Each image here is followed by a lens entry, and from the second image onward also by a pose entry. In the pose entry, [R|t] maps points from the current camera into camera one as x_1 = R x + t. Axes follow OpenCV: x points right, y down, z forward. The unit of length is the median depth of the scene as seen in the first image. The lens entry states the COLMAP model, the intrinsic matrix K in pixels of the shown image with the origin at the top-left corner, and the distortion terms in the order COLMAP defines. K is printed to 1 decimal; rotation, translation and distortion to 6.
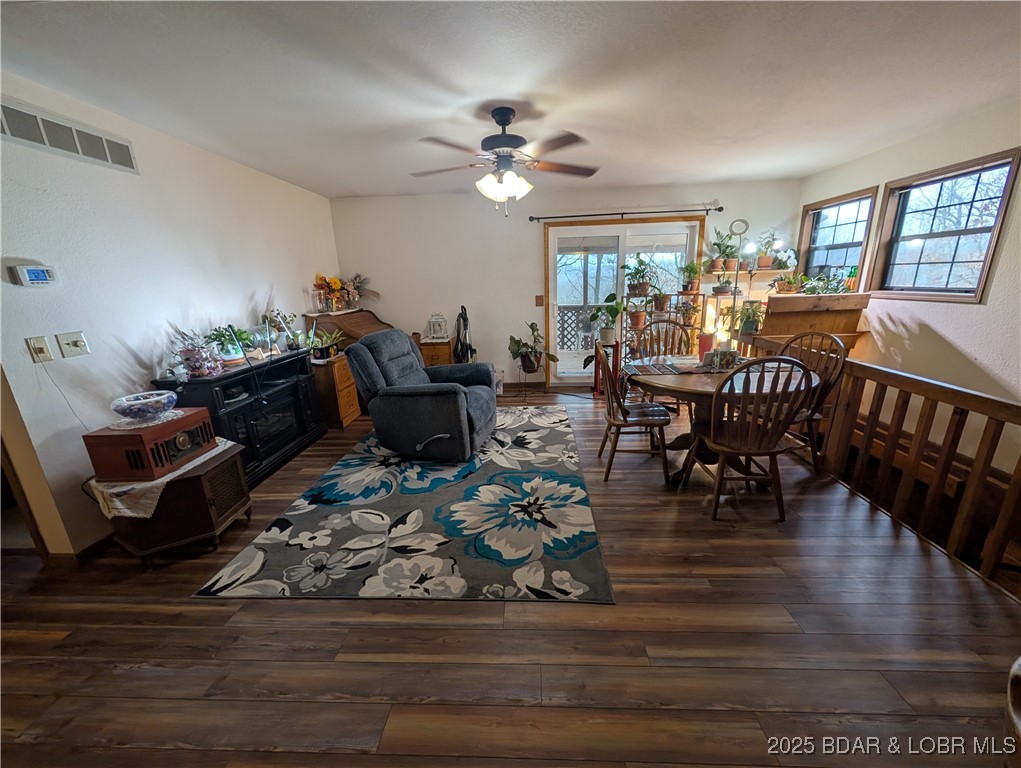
lens RADIAL K [[386.4, 0, 515.0], [0, 386.4, 385.8], [0, 0, 1]] dist [-0.000171, 0.000121]
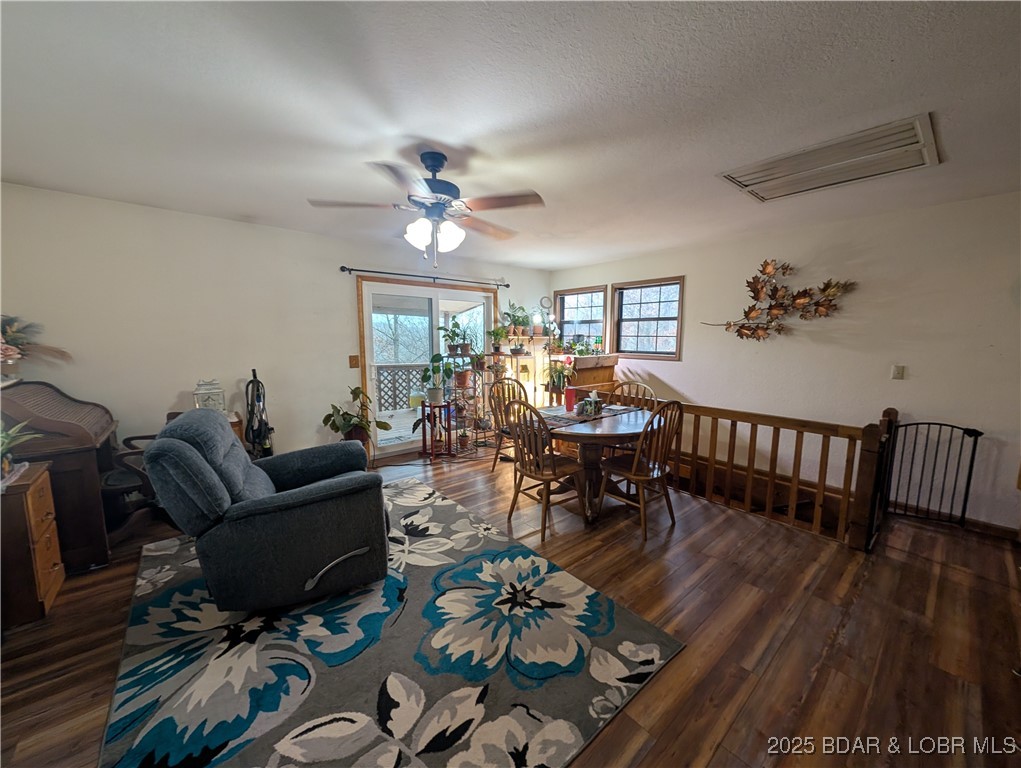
lens RADIAL K [[386.4, 0, 515.0], [0, 386.4, 385.8], [0, 0, 1]] dist [-0.000171, 0.000121]
pose [[0.728539, -0.051321, 0.683080, -0.459952], [0.154760, 0.983738, -0.091149, -0.060517], [-0.667294, 0.172119, 0.724634, 0.265911]]
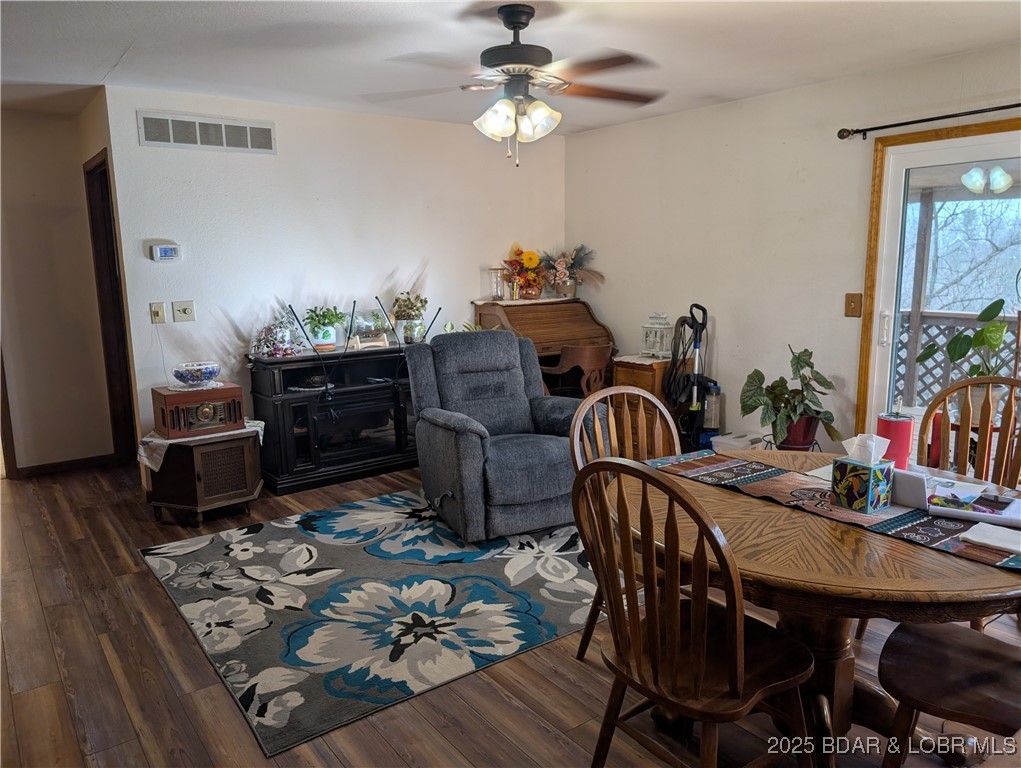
lens RADIAL K [[735.9, 0, 506.3], [0, 735.9, 387.4], [0, 0, 1]] dist [0.001575, -0.007487]
pose [[0.629974, 0.154203, -0.761153, 0.843340], [-0.210453, 0.977314, 0.023812, -0.102737], [0.747557, 0.145186, 0.648135, 0.246126]]
